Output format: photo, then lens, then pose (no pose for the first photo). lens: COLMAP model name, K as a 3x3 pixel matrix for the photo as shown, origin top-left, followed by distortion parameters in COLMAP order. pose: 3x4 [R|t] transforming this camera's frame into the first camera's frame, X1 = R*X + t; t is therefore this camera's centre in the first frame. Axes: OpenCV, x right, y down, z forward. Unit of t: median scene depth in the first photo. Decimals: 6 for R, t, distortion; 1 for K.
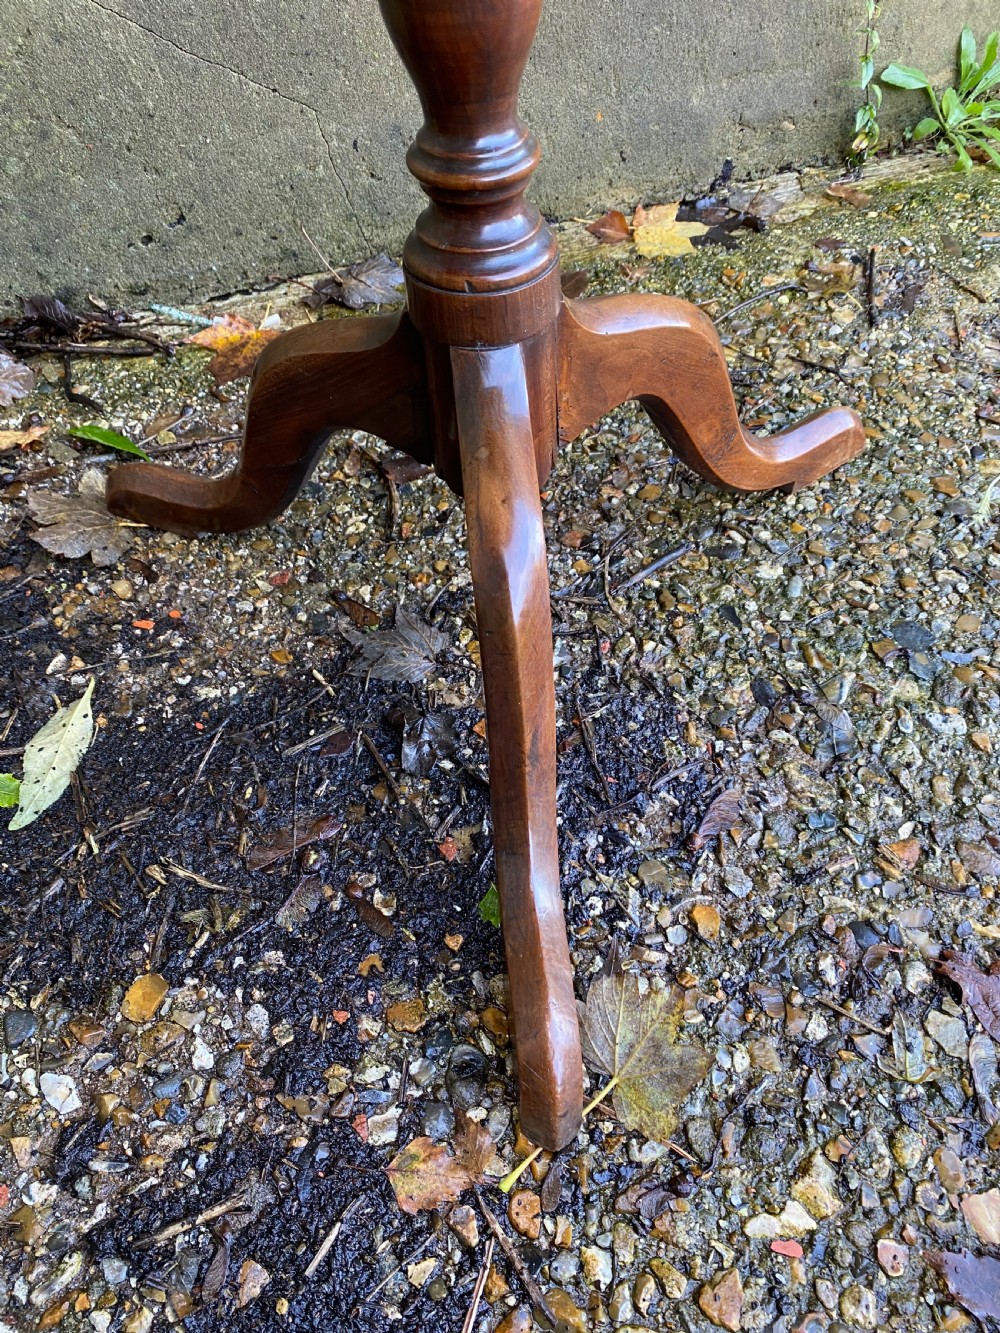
lens RADIAL K [[1030.1, 0, 501.7], [0, 1030.1, 668.5], [0, 0, 1]] dist [0.013650, -0.020241]
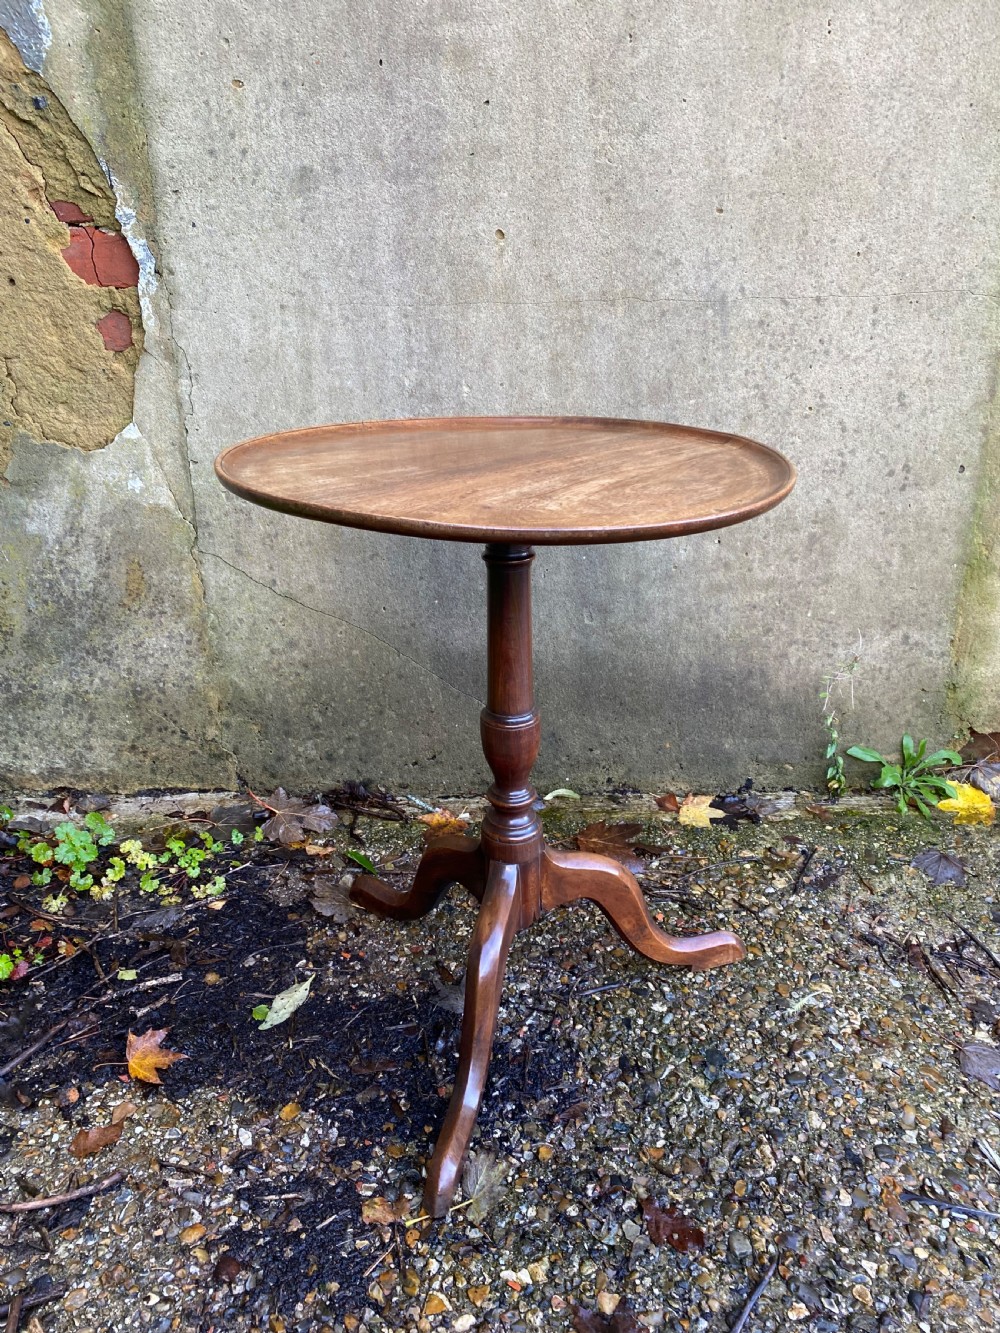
lens RADIAL K [[1030.1, 0, 496.8], [0, 1030.1, 651.7], [0, 0, 1]] dist [0.013650, -0.020241]
pose [[0.946607, 0.157039, -0.281557, 0.433742], [-0.264040, 0.878754, -0.397586, 0.170440], [0.184982, 0.450700, 0.873299, -1.038561]]
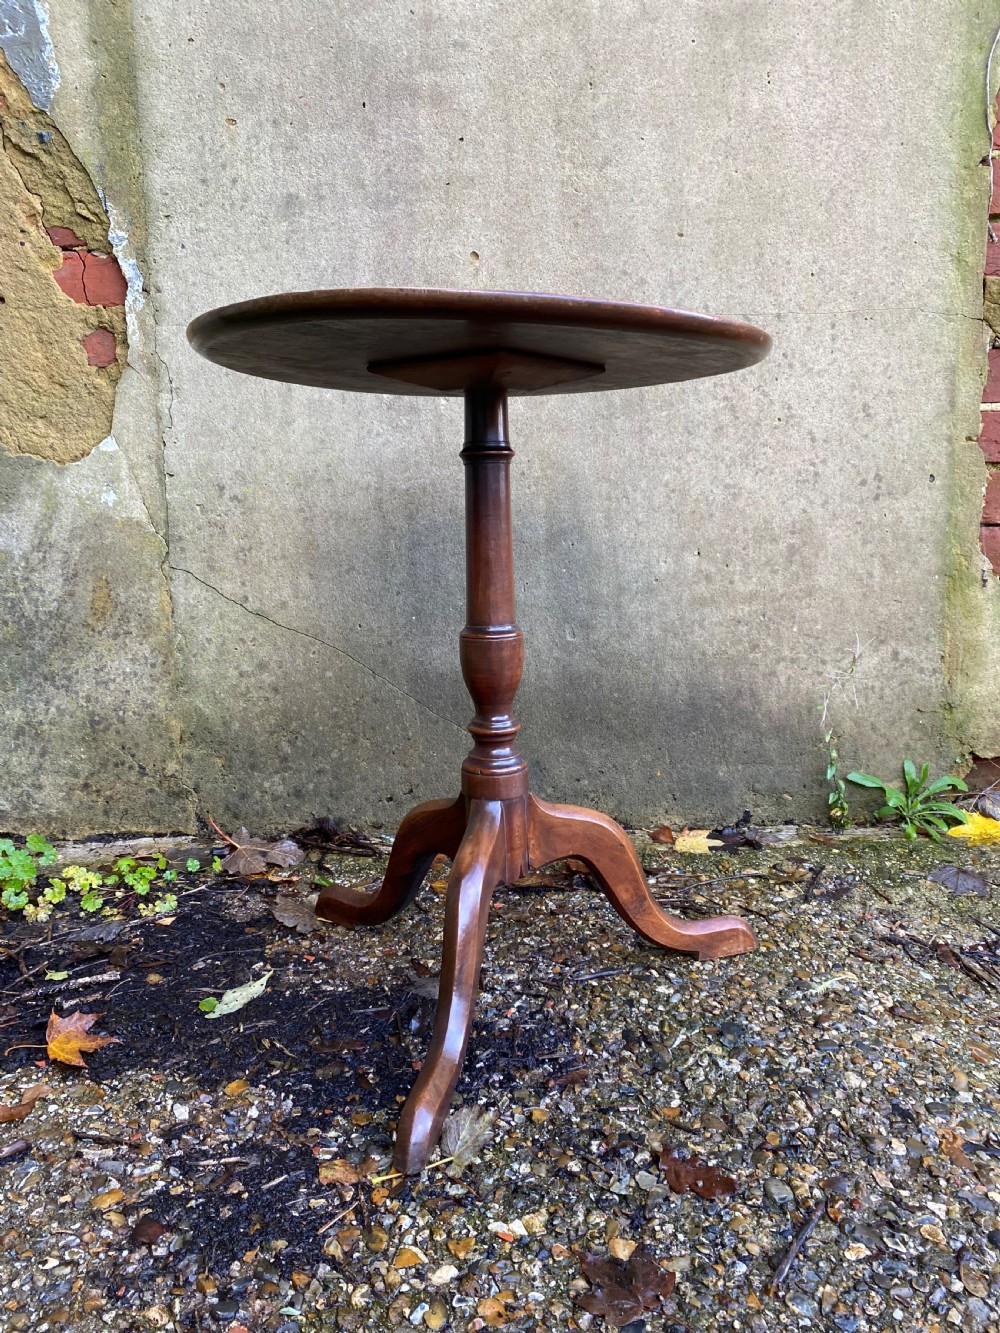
lens RADIAL K [[1030.1, 0, 505.9], [0, 1030.1, 640.1], [0, 0, 1]] dist [0.013650, -0.020241]
pose [[0.956360, 0.074400, -0.282562, 0.470069], [-0.237638, 0.760724, -0.604009, 0.569605], [0.170013, 0.644797, 0.745206, -0.667967]]
